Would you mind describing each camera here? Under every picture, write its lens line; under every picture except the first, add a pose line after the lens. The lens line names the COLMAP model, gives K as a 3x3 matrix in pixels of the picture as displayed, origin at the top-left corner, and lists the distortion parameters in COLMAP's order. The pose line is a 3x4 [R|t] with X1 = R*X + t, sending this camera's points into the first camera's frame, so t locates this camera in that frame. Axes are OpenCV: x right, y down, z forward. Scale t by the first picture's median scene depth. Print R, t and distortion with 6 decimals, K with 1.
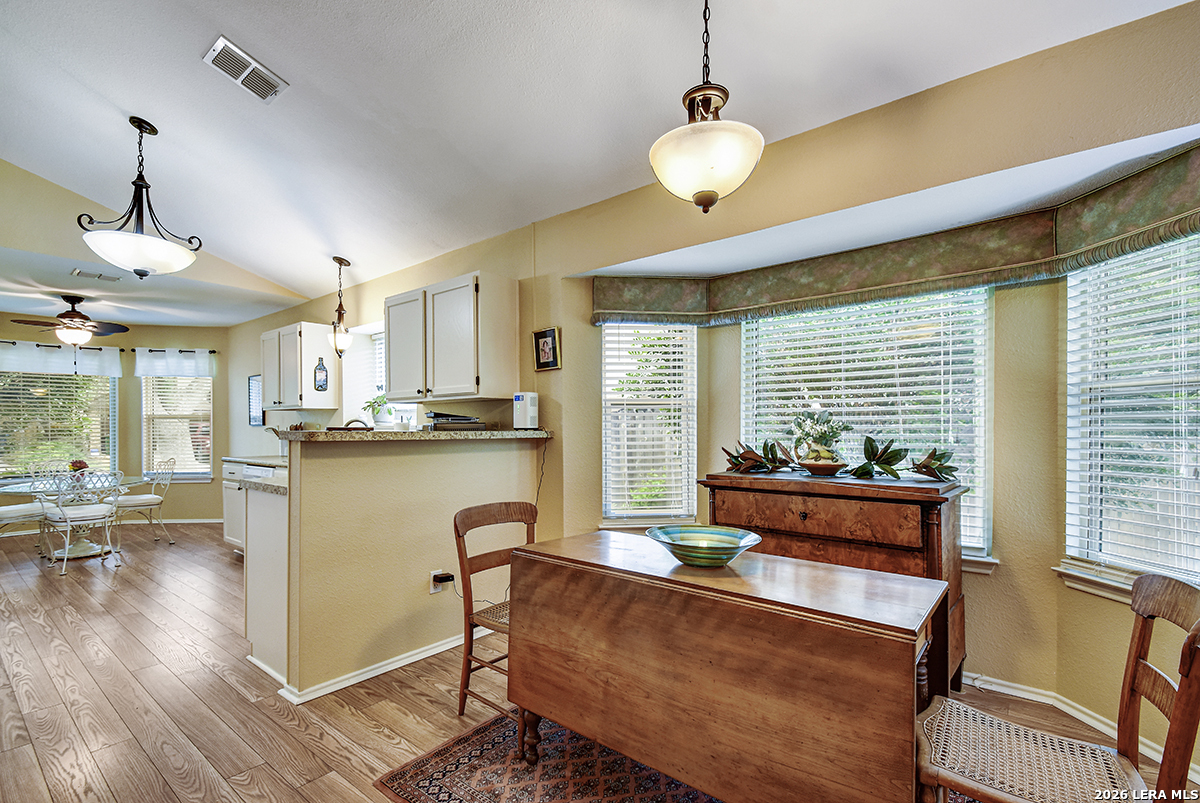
lens RADIAL K [[543.1, 0, 598.9], [0, 543.1, 431.5], [0, 0, 1]] dist [0.021481, -0.015364]
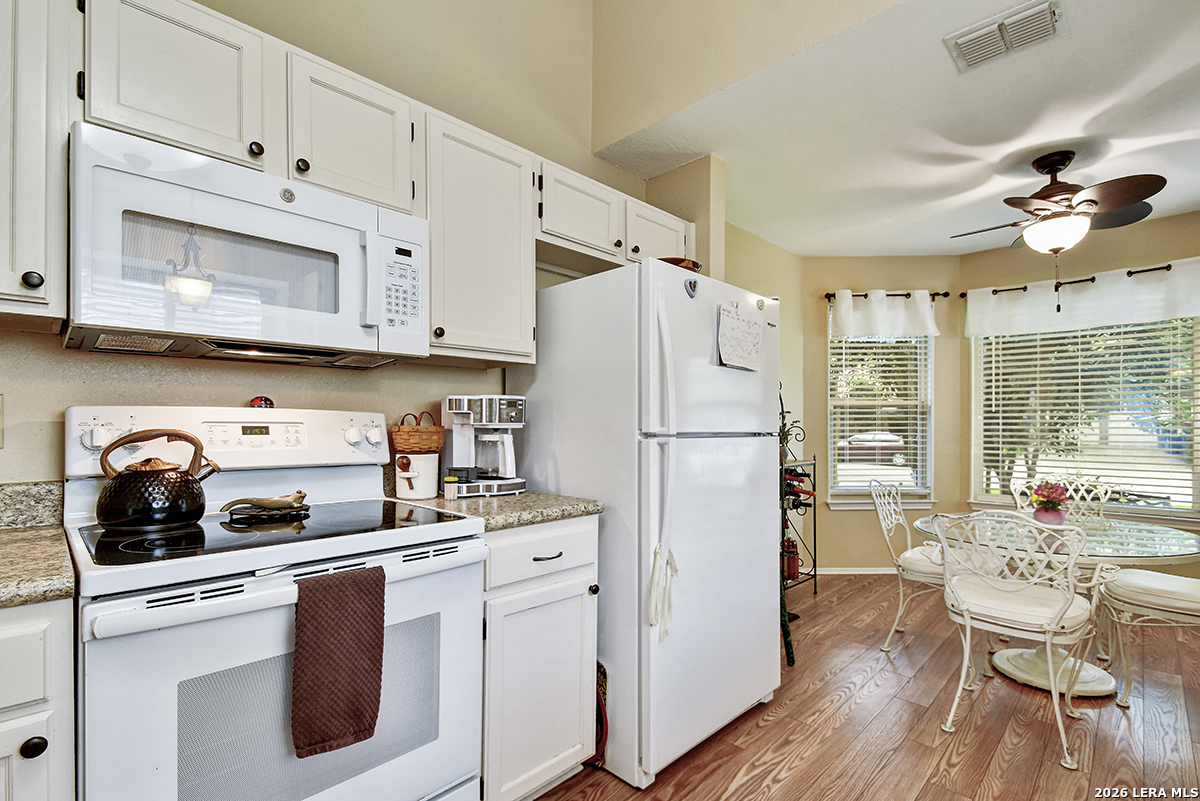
lens RADIAL K [[554.0, 0, 597.5], [0, 554.0, 423.9], [0, 0, 1]] dist [0.015575, -0.000870]
pose [[-0.098882, 0.004747, -0.995088, -0.649228], [-0.008576, 0.999947, 0.005623, 0.000561], [0.995062, 0.009090, -0.098836, 1.016070]]
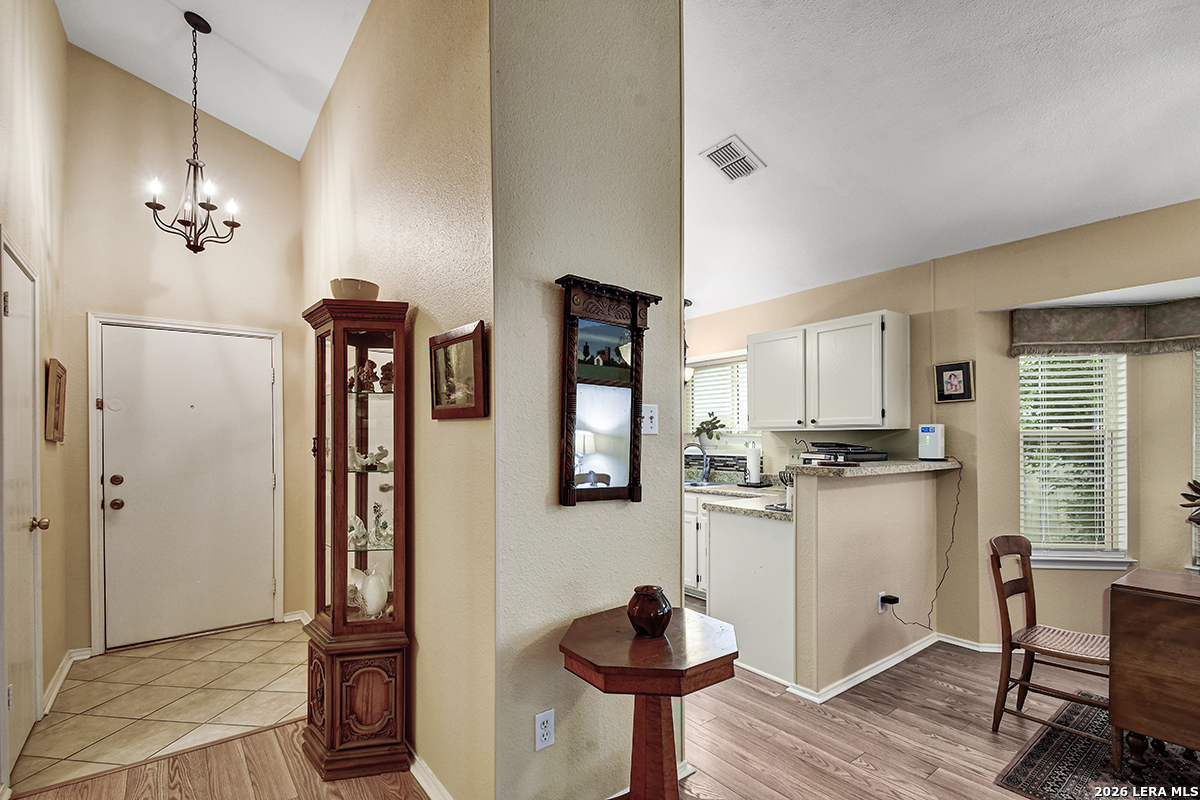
lens RADIAL K [[548.5, 0, 595.7], [0, 548.5, 436.2], [0, 0, 1]] dist [0.023616, -0.015846]
pose [[0.971675, -0.001650, -0.236317, -0.516471], [0.000218, 0.999981, -0.006082, -0.042629], [0.236323, 0.005858, 0.971657, -0.179016]]
